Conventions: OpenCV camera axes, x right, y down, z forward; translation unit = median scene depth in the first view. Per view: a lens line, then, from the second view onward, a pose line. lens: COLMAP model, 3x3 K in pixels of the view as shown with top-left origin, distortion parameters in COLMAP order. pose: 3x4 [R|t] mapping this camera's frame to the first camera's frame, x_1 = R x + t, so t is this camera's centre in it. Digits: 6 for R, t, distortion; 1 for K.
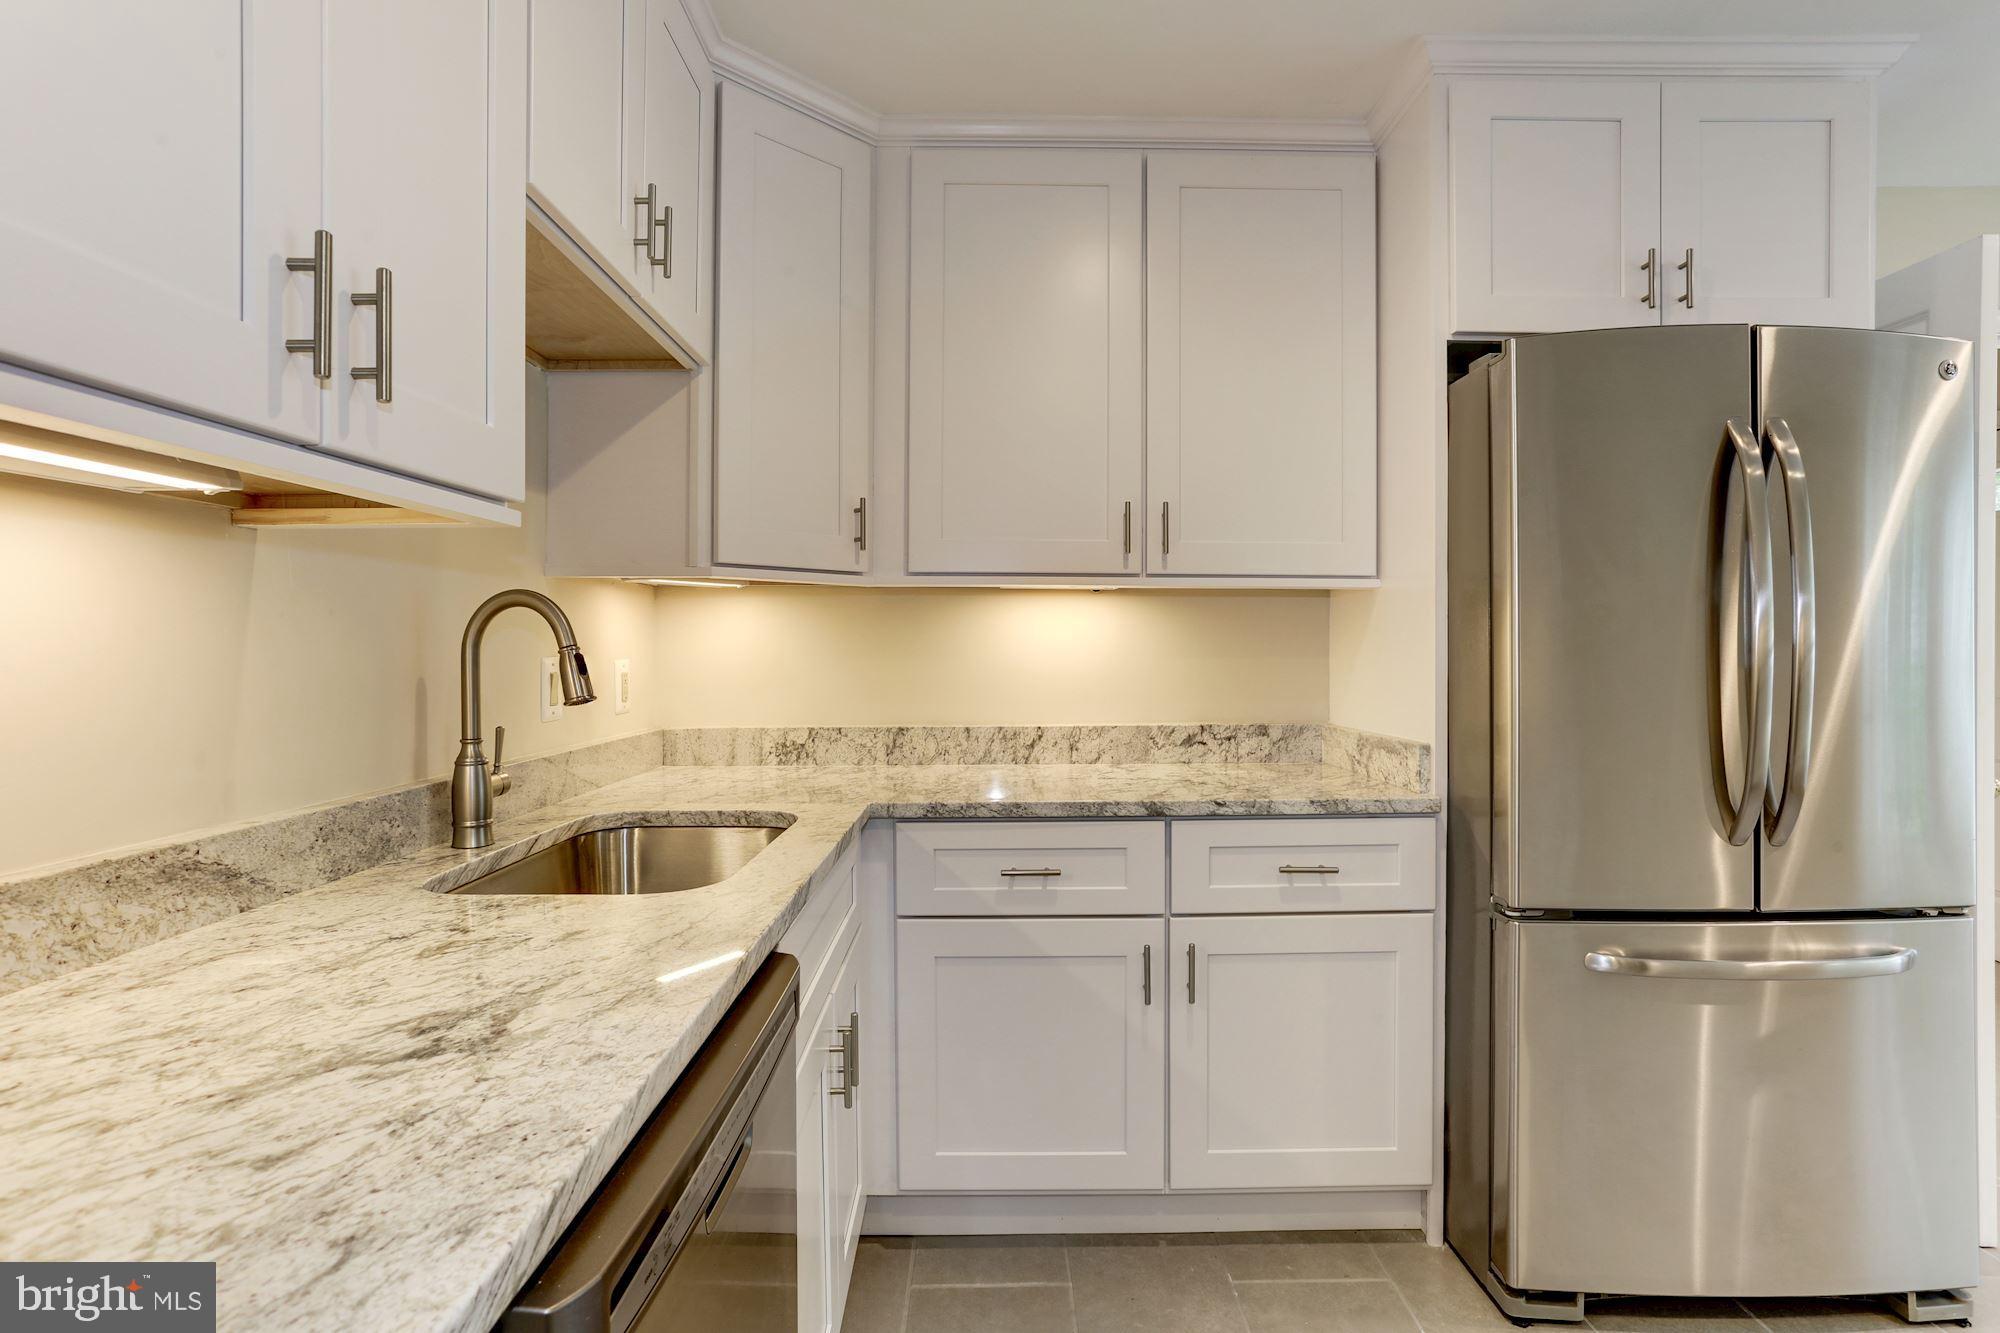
lens RADIAL K [[977.3, 0, 1005.6], [0, 977.3, 647.0], [0, 0, 1]] dist [-0.051689, 0.024507]
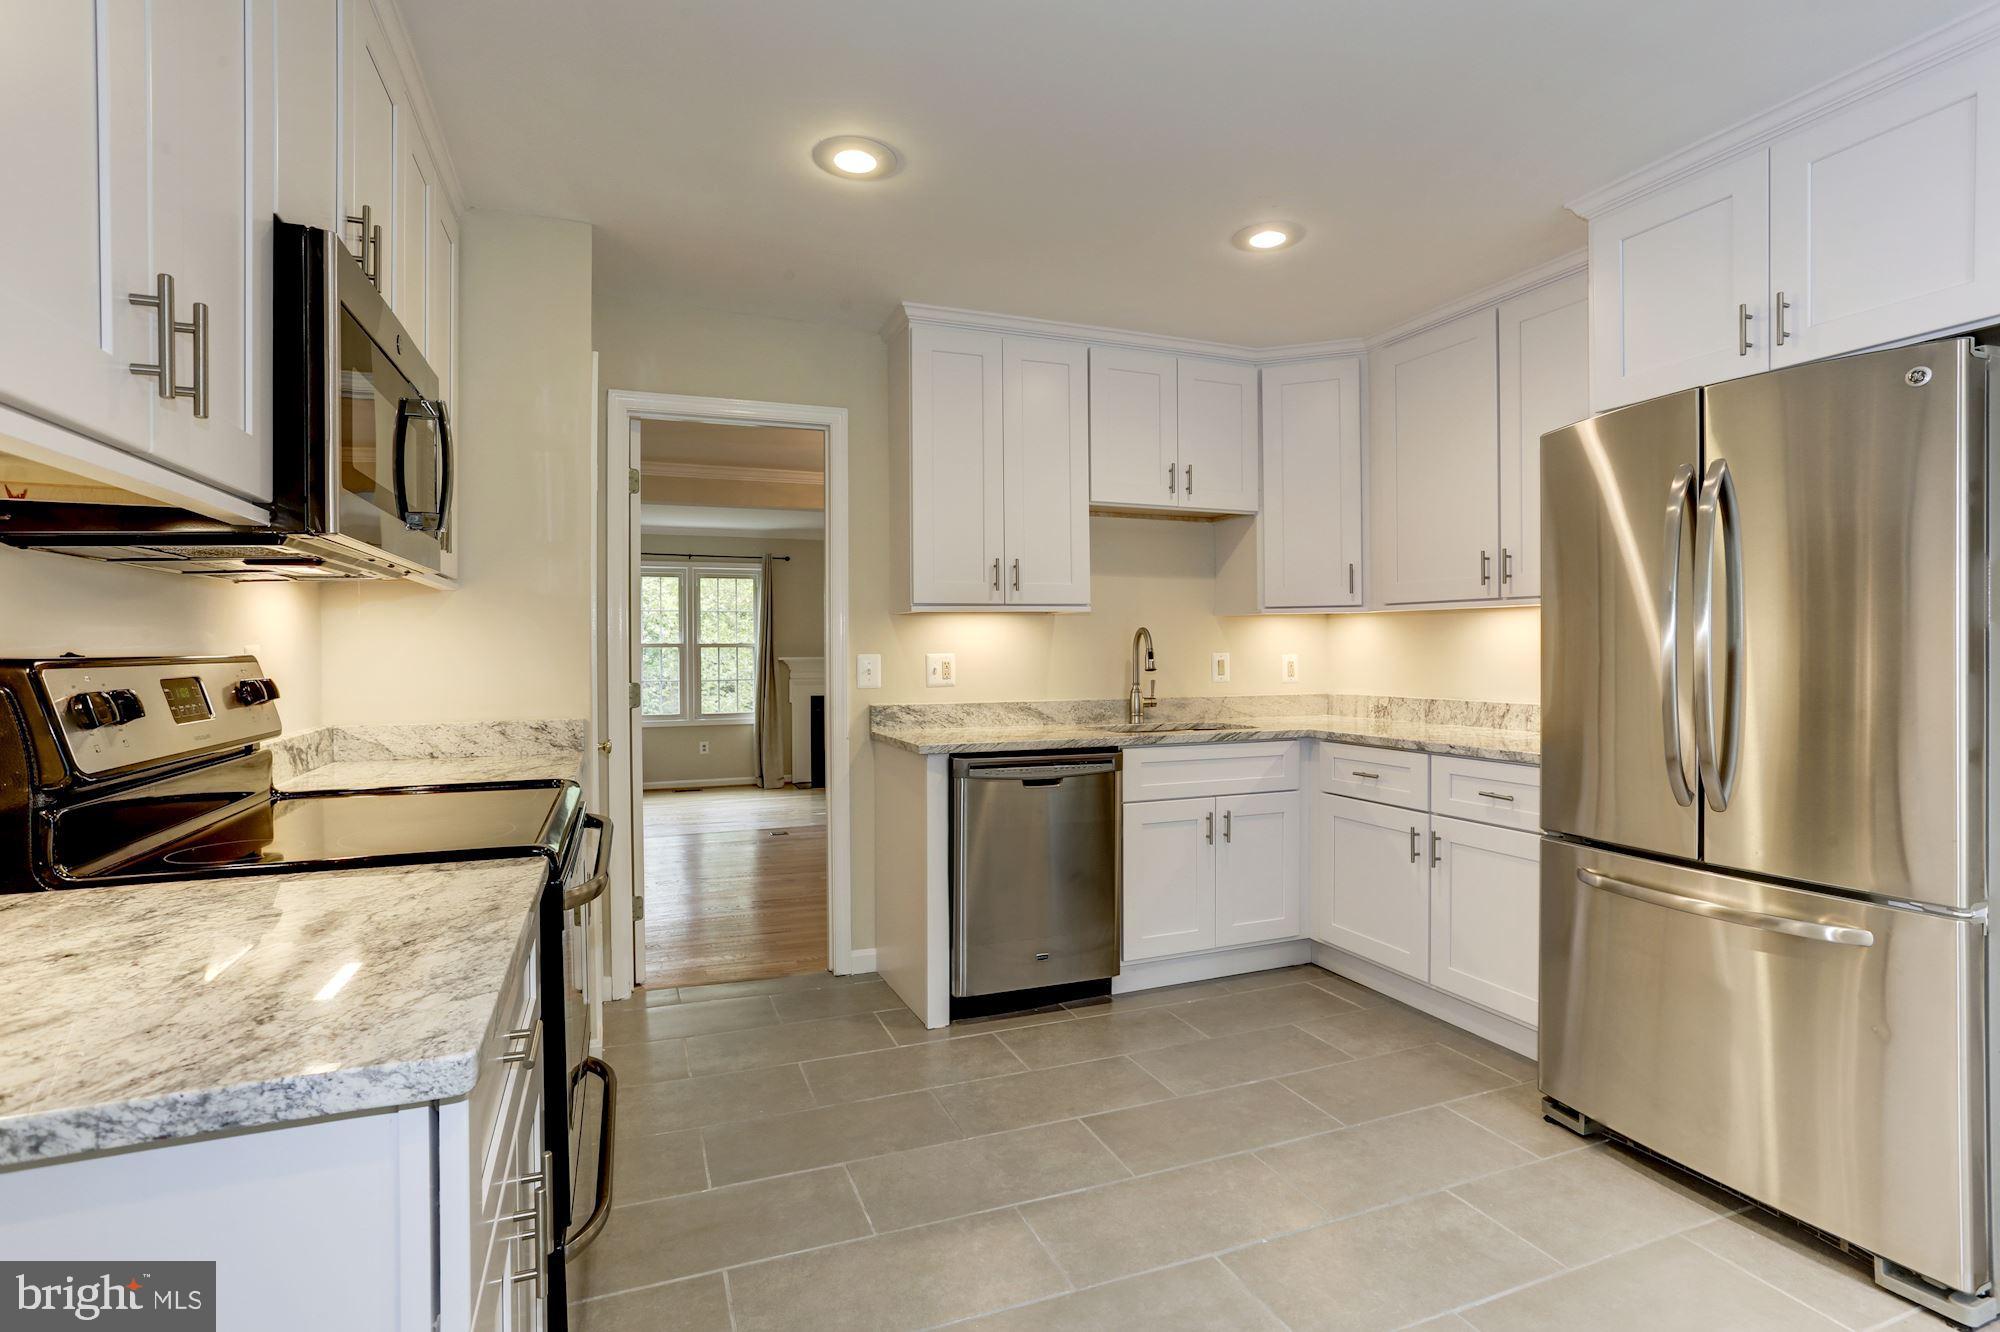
lens RADIAL K [[977.3, 0, 986.2], [0, 977.3, 650.1], [0, 0, 1]] dist [-0.051689, 0.024507]
pose [[0.355376, 0.002098, -0.934721, 1.421701], [0.004486, 0.999982, 0.003951, -0.005911], [0.934713, -0.005598, 0.355360, -0.268630]]
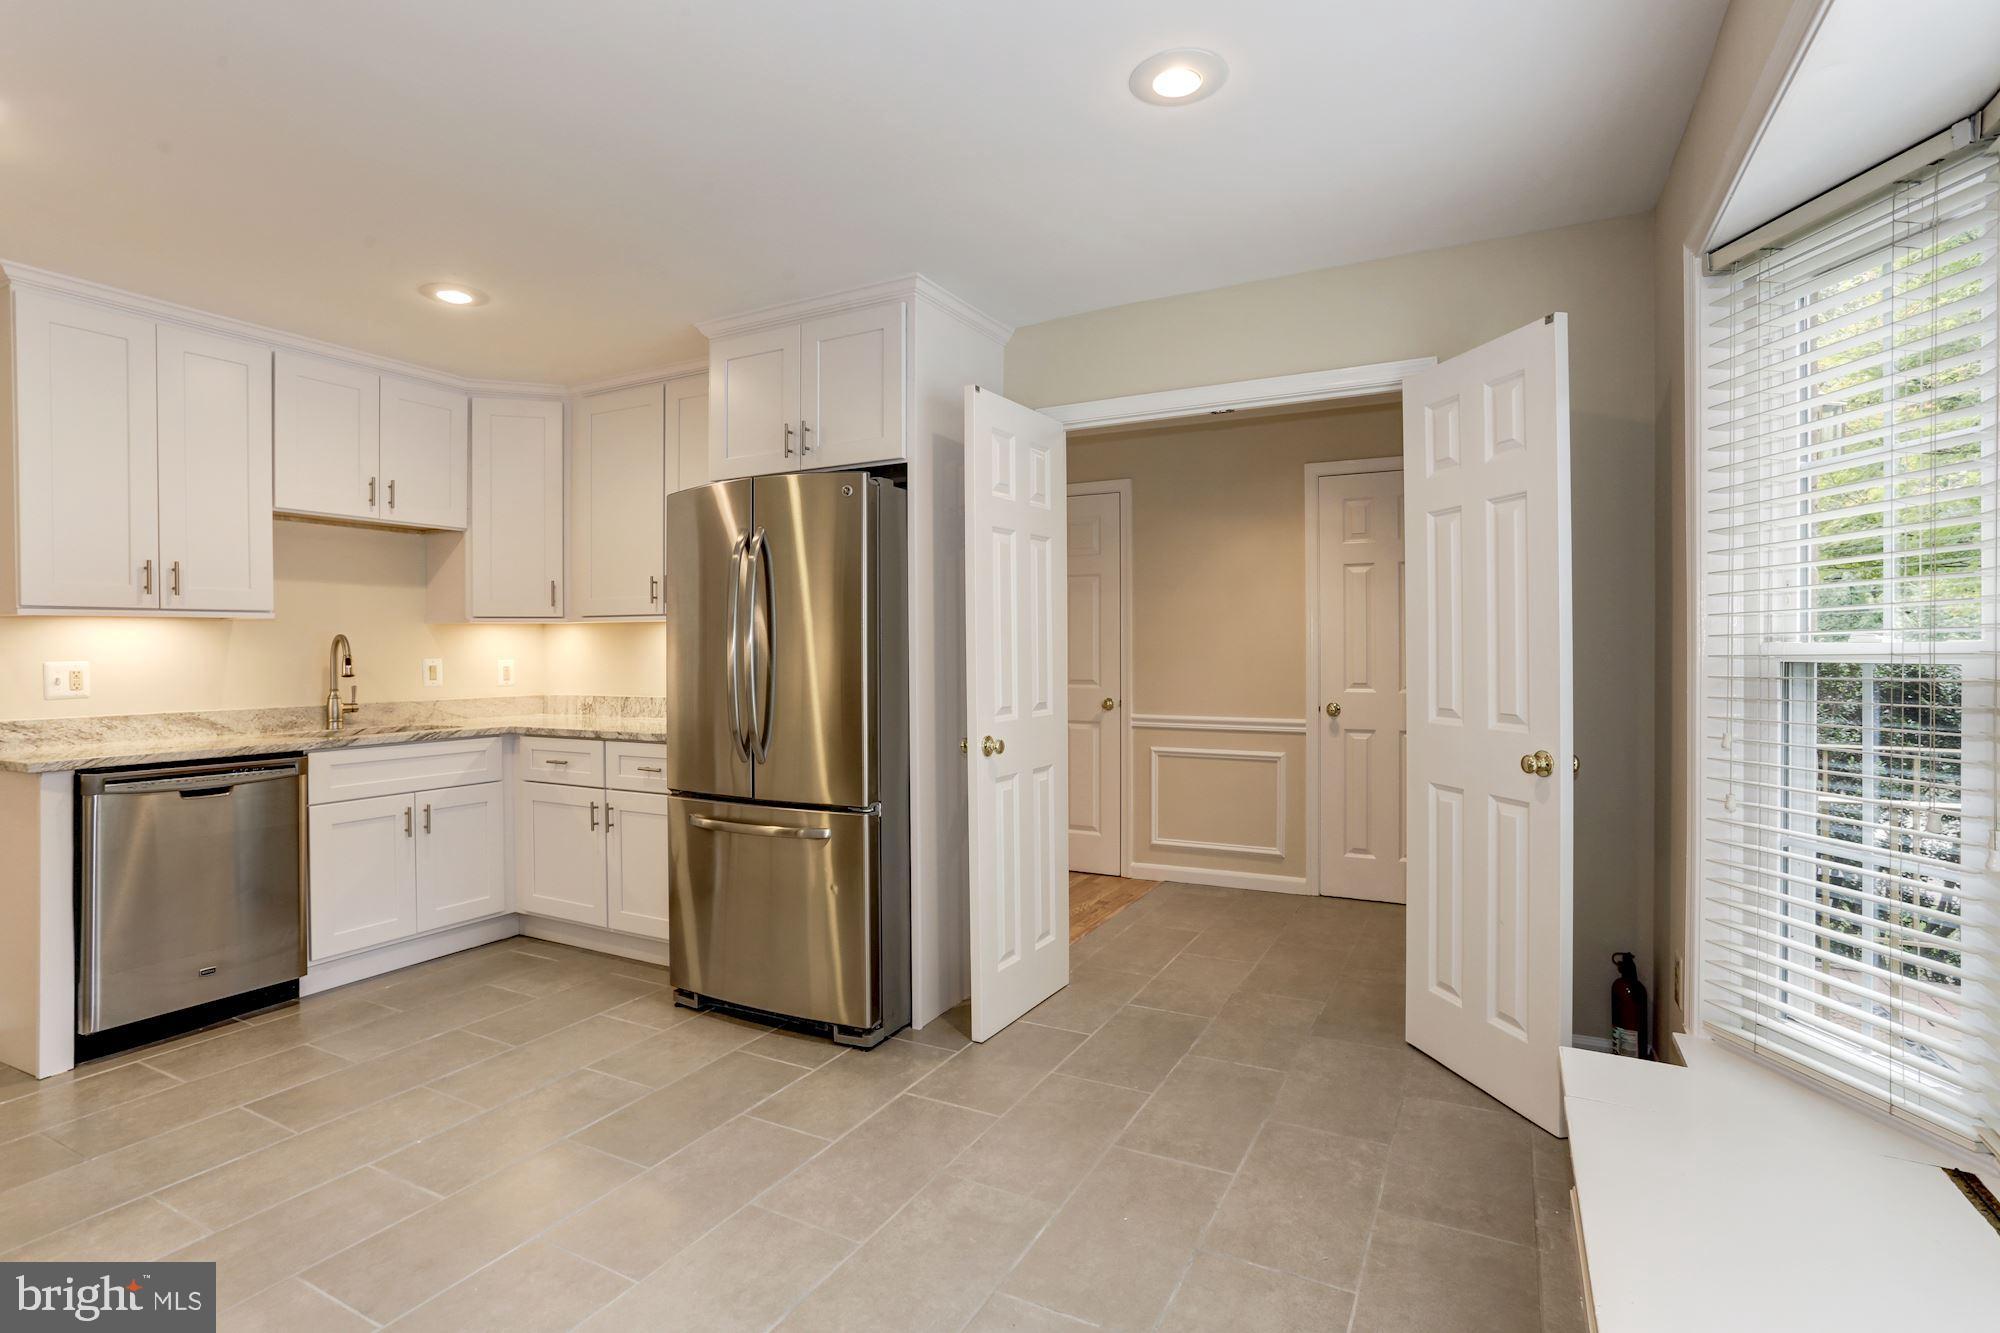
lens RADIAL K [[977.3, 0, 1011.7], [0, 977.3, 650.9], [0, 0, 1]] dist [-0.051689, 0.024507]
pose [[0.881934, -0.002446, -0.471367, 1.850649], [0.004350, 0.999986, 0.002949, -0.008365], [0.471353, -0.004651, 0.881932, -0.360590]]
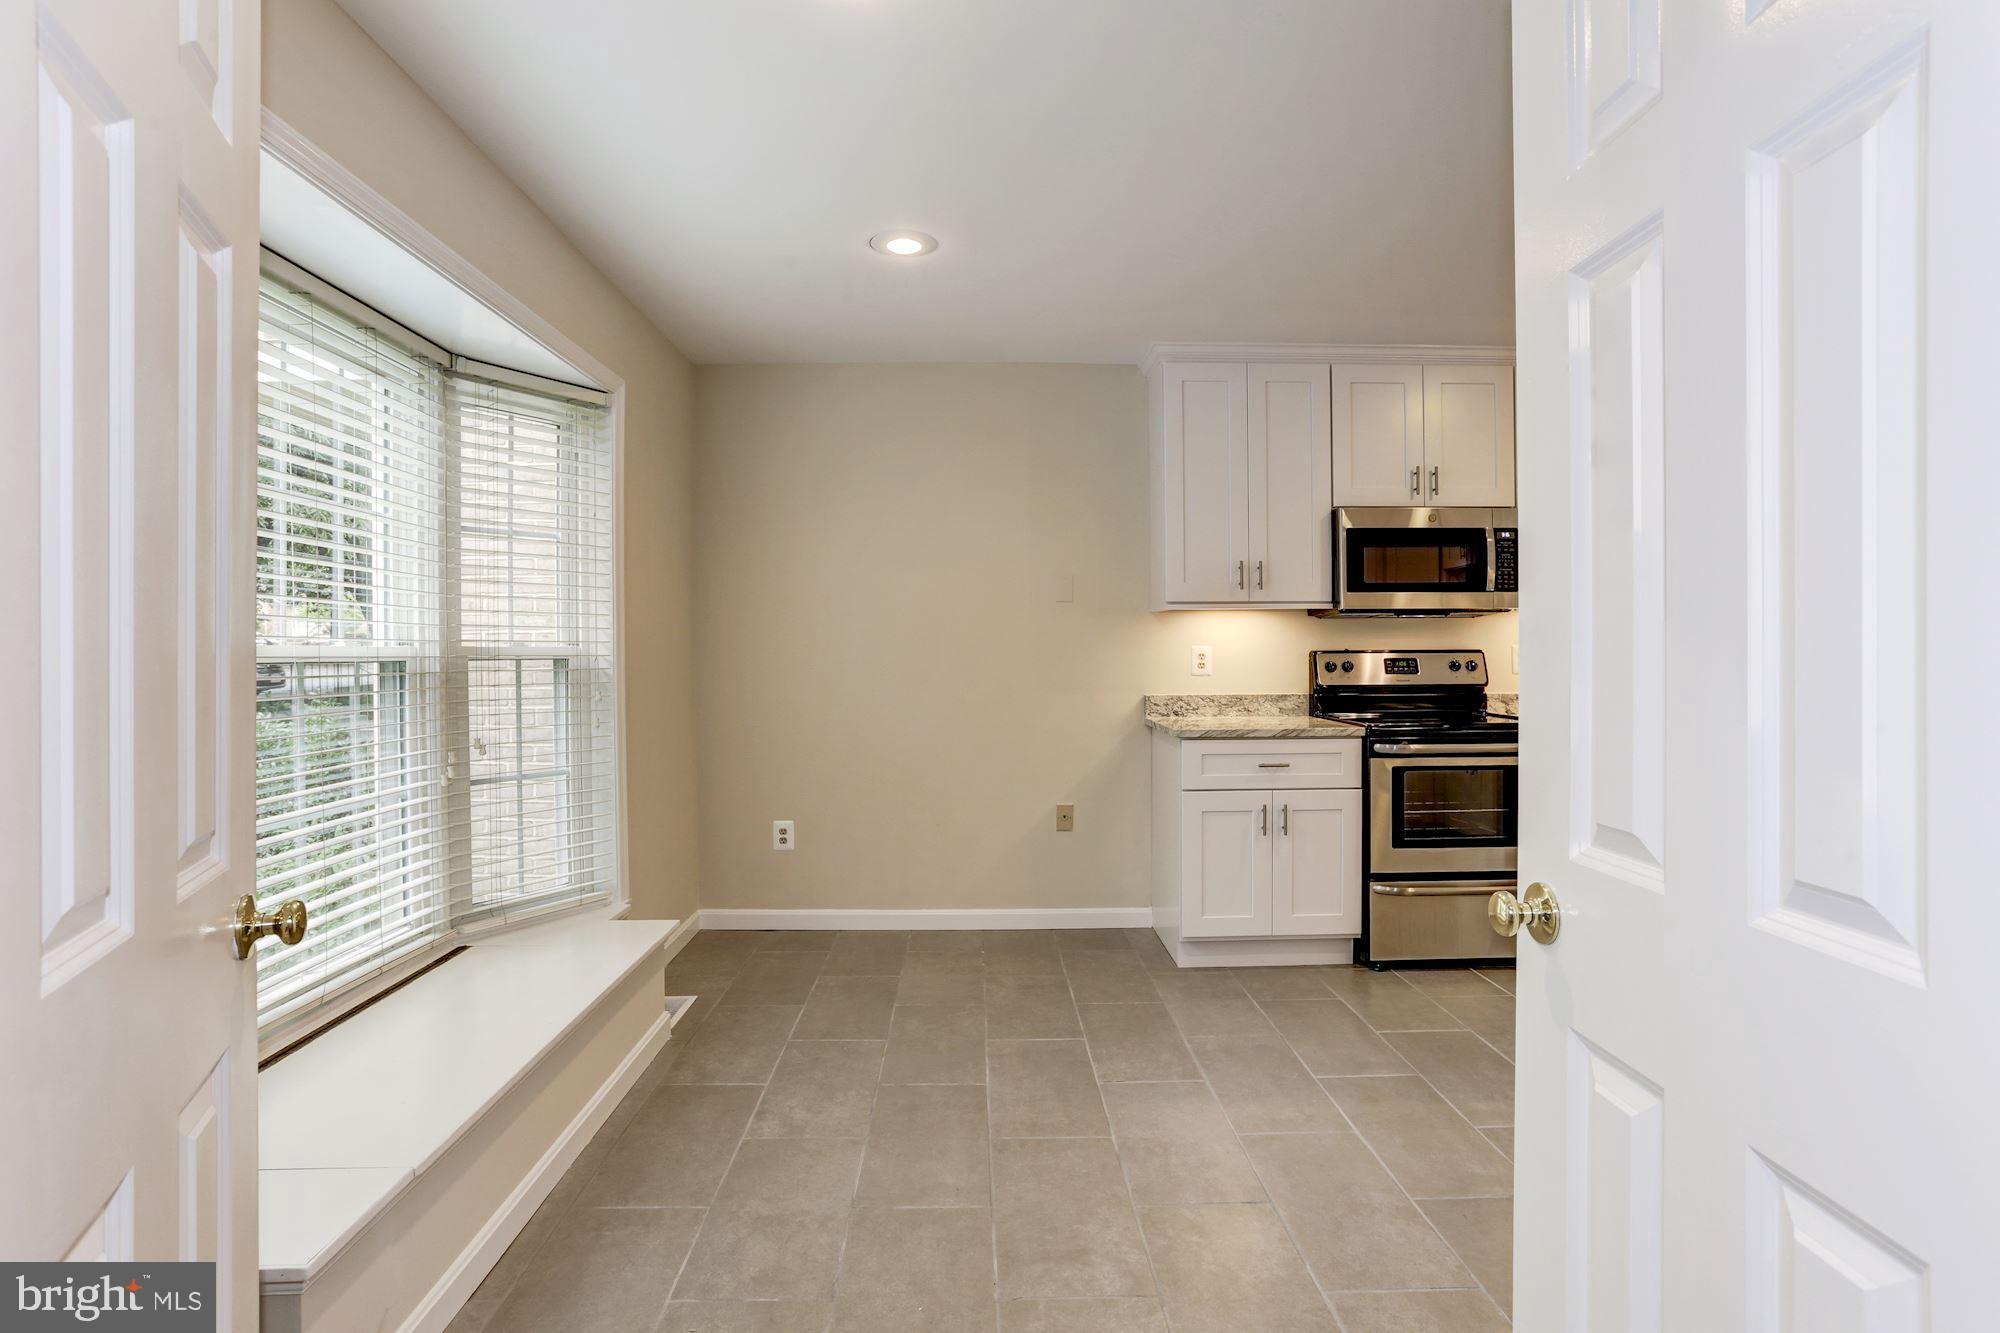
lens RADIAL K [[977.3, 0, 995.1], [0, 977.3, 655.2], [0, 0, 1]] dist [-0.051689, 0.024507]
pose [[-0.999989, 0.004616, -0.000588, 1.354992], [0.004615, 0.999987, 0.002142, 0.001573], [0.000598, 0.002139, -0.999998, 1.643074]]
